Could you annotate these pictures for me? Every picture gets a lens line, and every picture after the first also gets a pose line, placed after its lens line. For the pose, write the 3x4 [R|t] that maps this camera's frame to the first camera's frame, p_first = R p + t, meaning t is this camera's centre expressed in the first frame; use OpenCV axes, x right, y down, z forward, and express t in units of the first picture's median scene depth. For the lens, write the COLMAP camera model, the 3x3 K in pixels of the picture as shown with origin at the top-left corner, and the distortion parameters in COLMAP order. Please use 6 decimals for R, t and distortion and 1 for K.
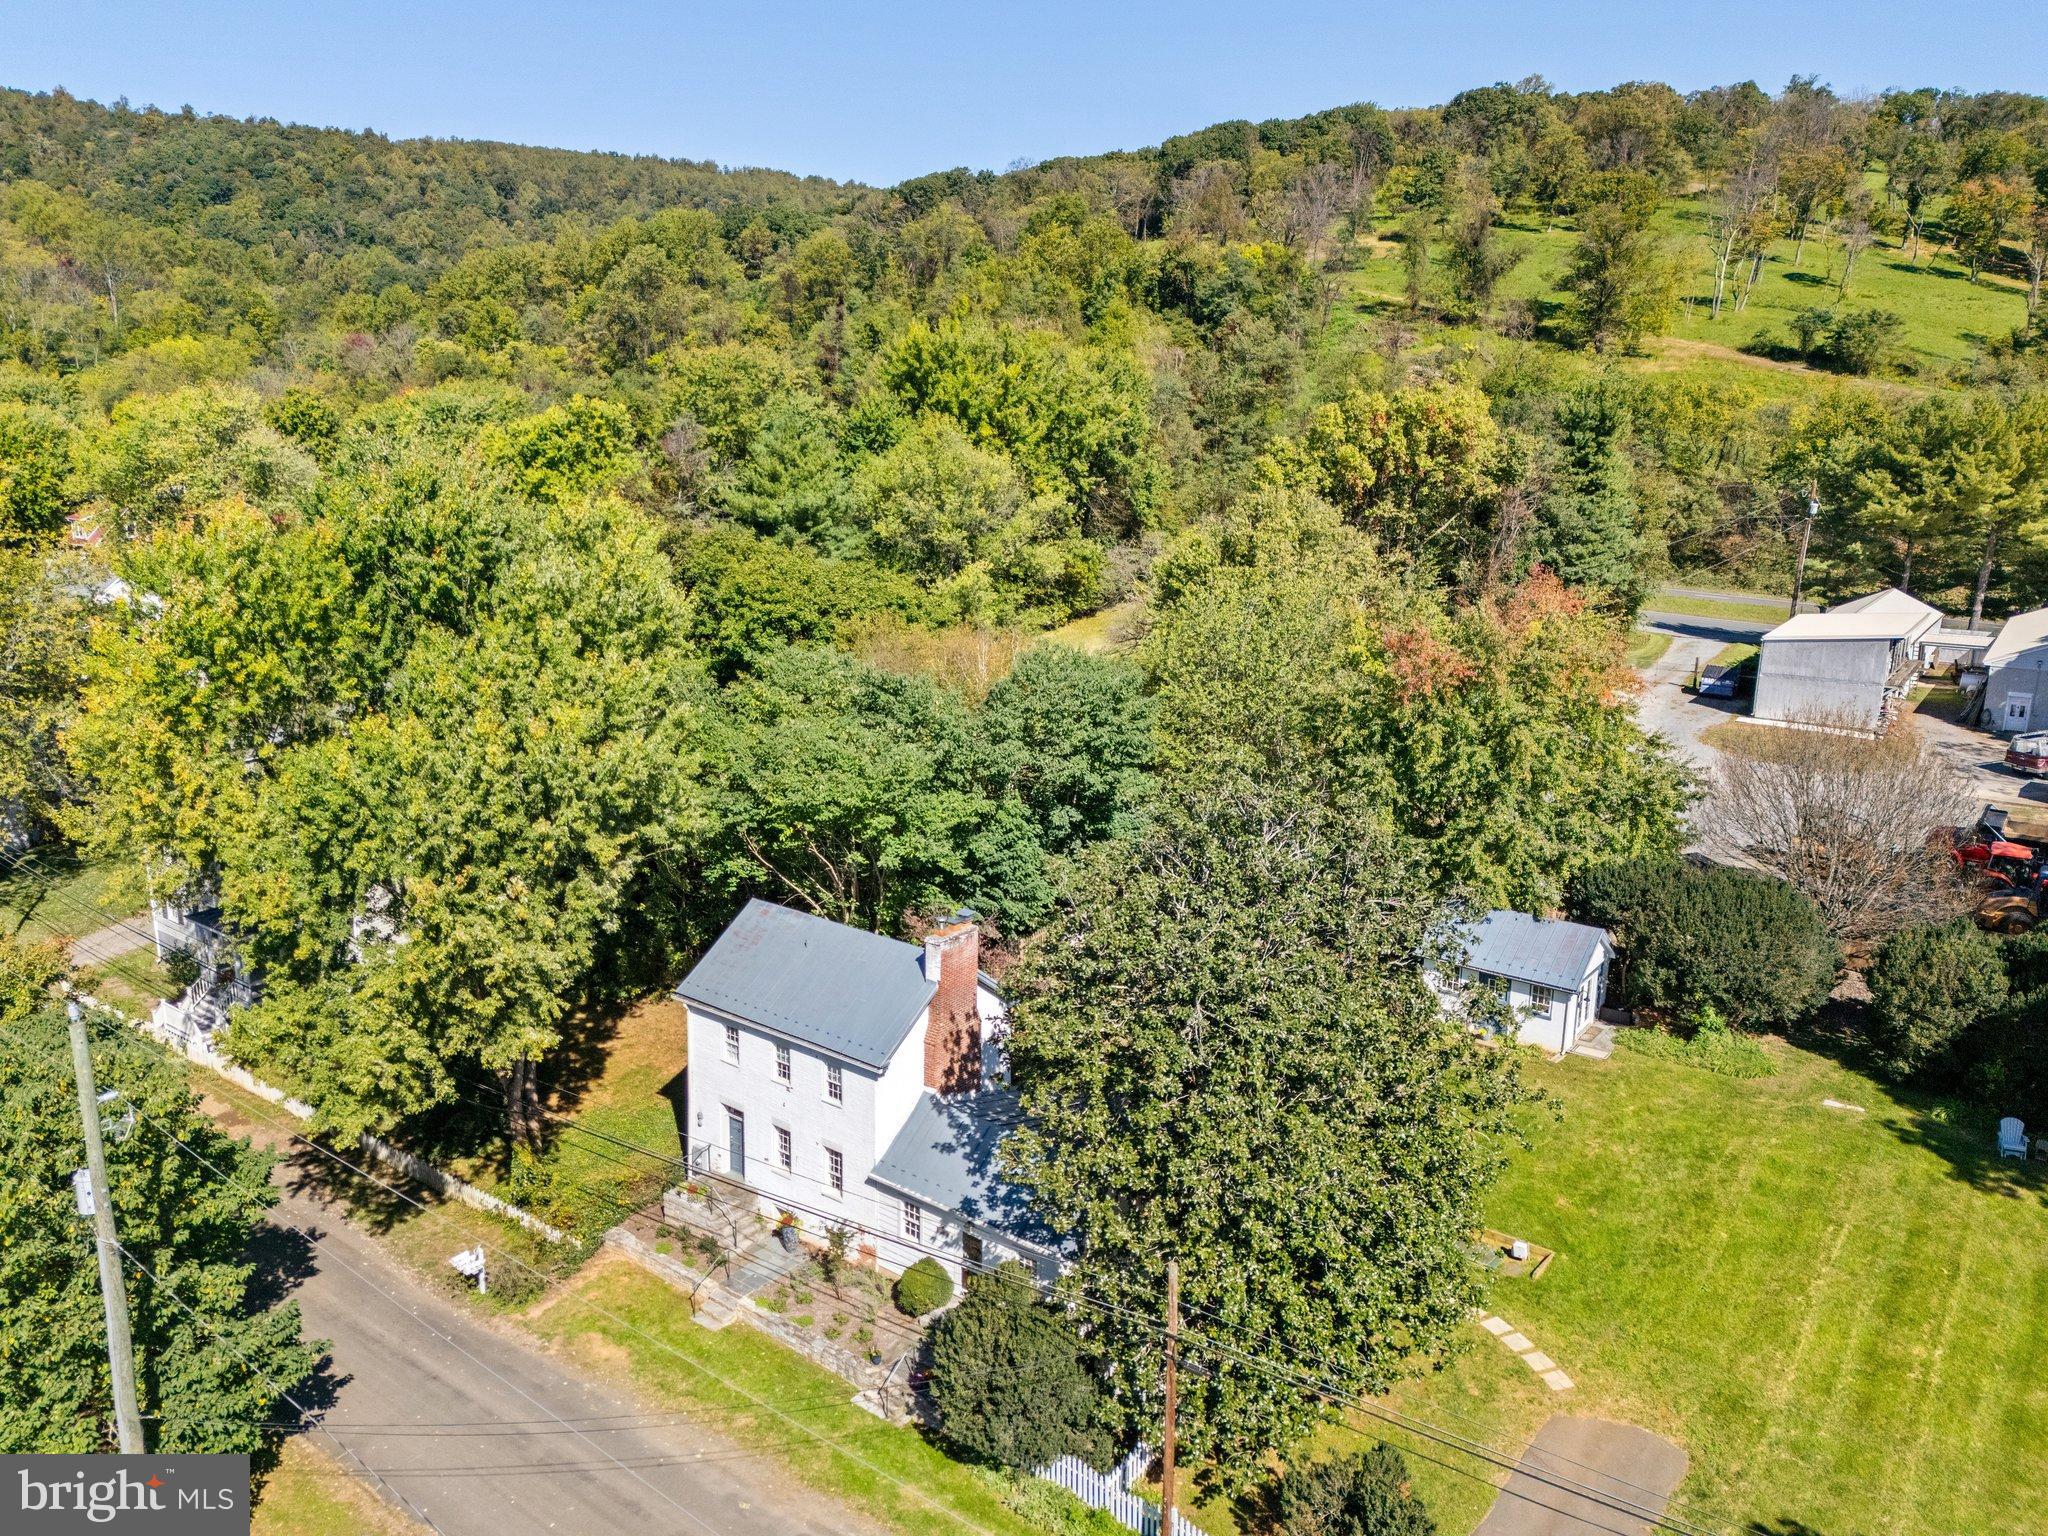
lens RADIAL K [[1431.3, 0, 1047.9], [0, 1431.3, 771.0], [0, 0, 1]] dist [0.040152, -0.000548]
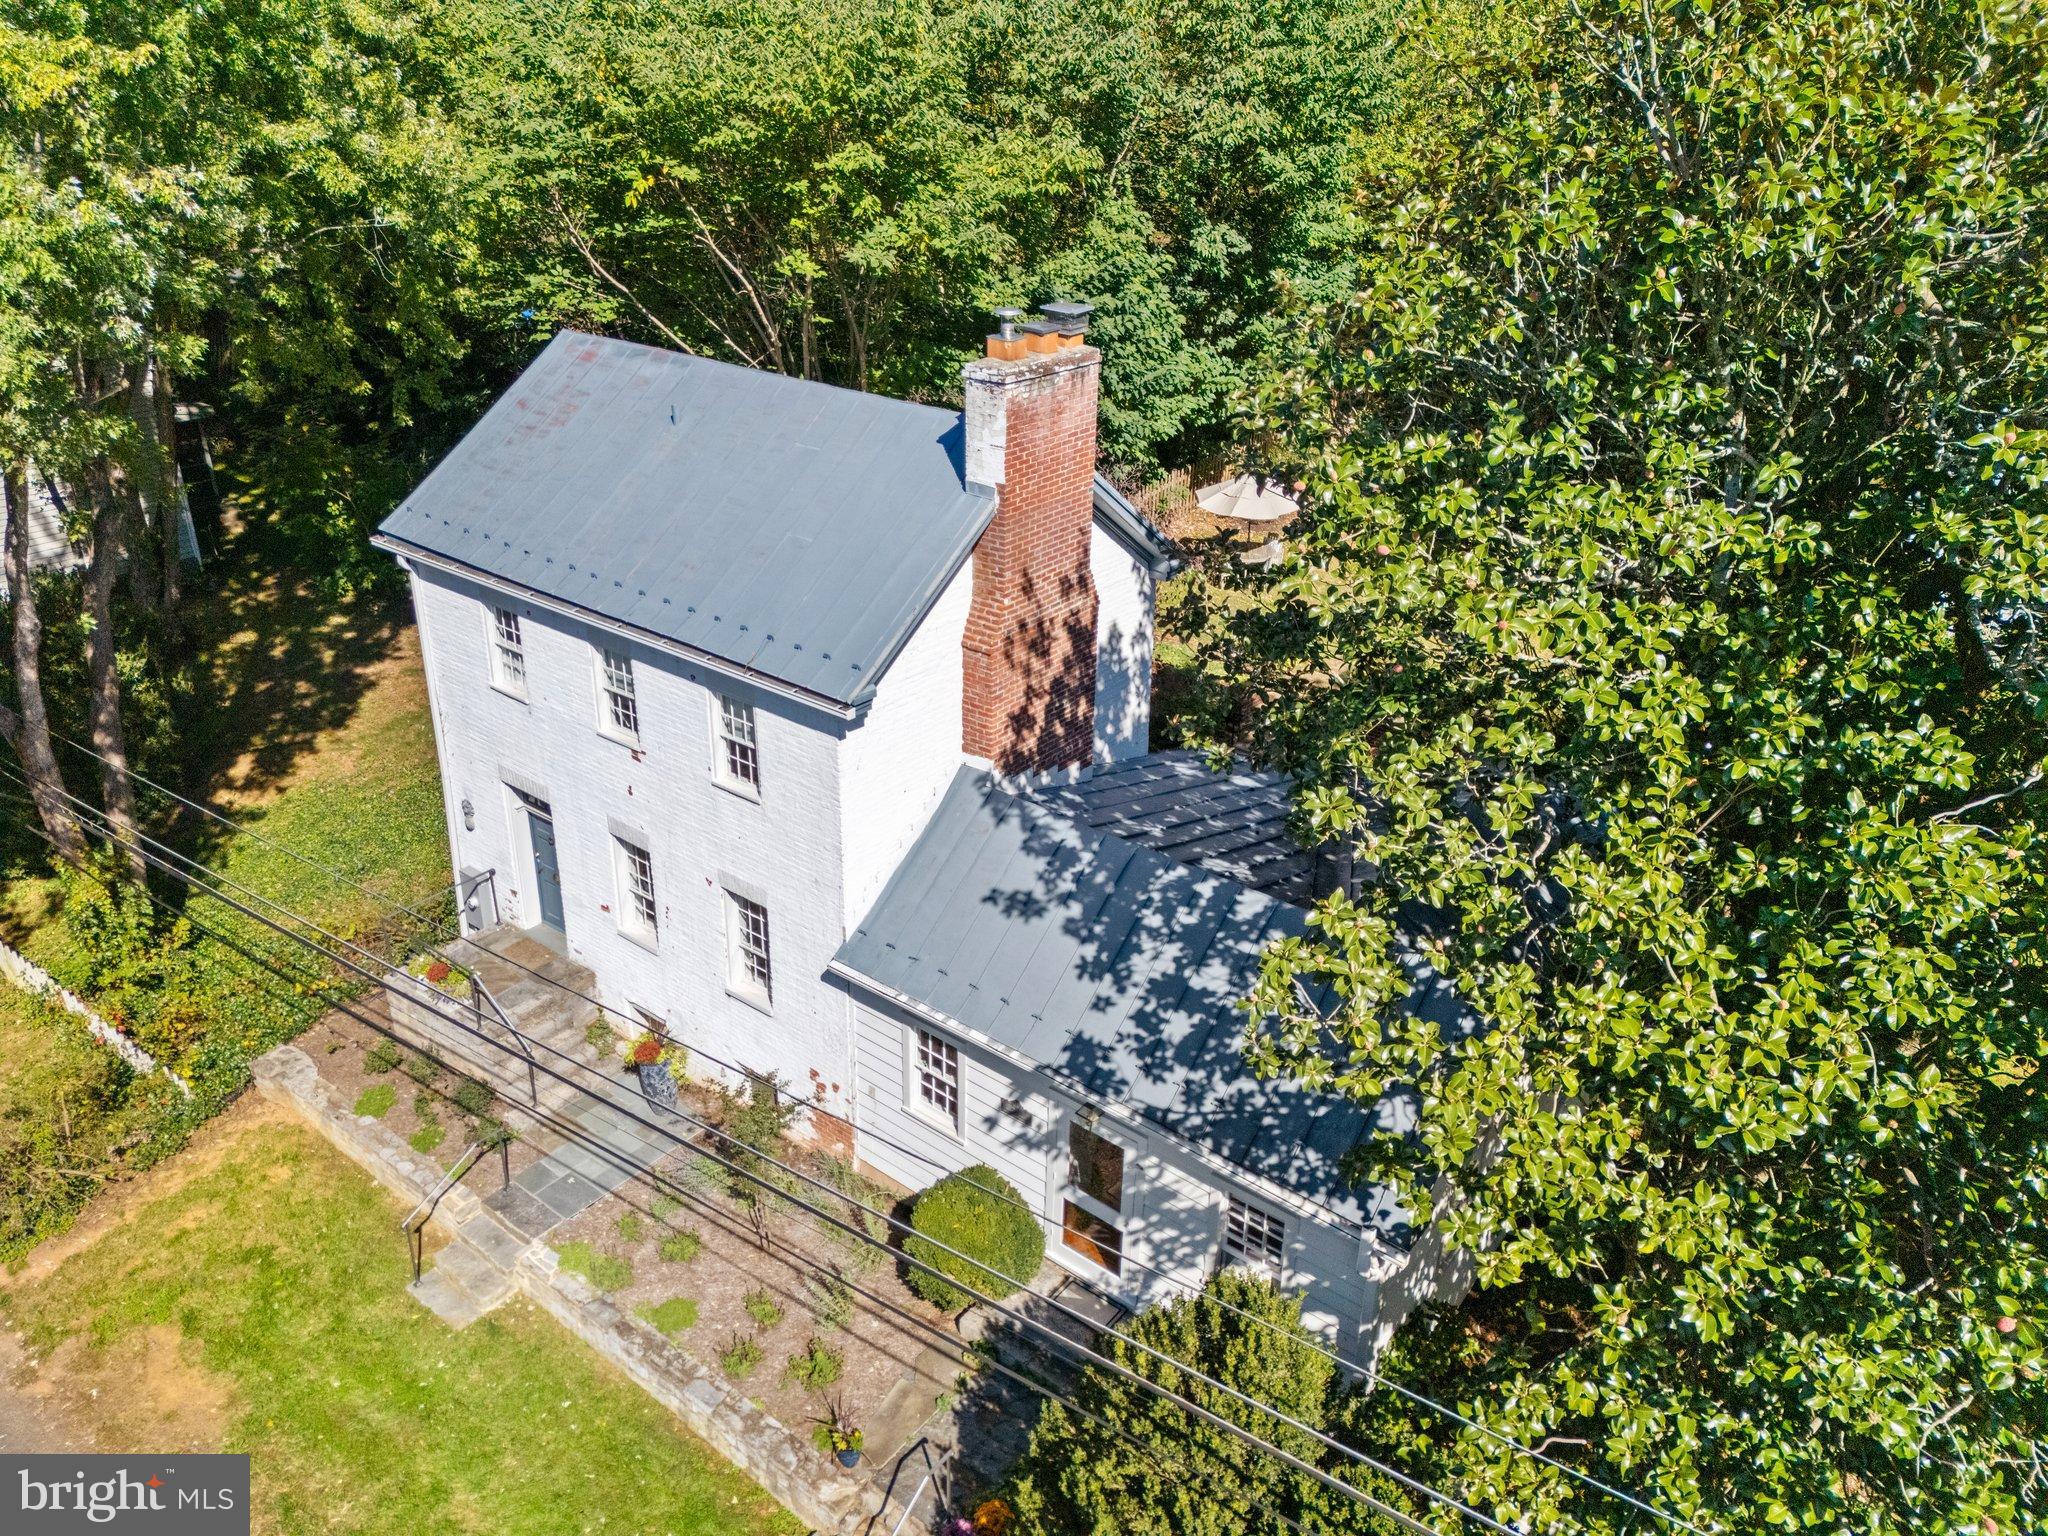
lens RADIAL K [[1520.4, 0, 1024.0], [0, 1520.4, 768.0], [0, 0, 1]] dist [0.001022, 0.002911]
pose [[0.999650, 0.011142, -0.024010, -0.058324], [-0.005420, 0.974038, 0.226319, 0.126242], [0.025908, -0.226109, 0.973757, 0.579580]]
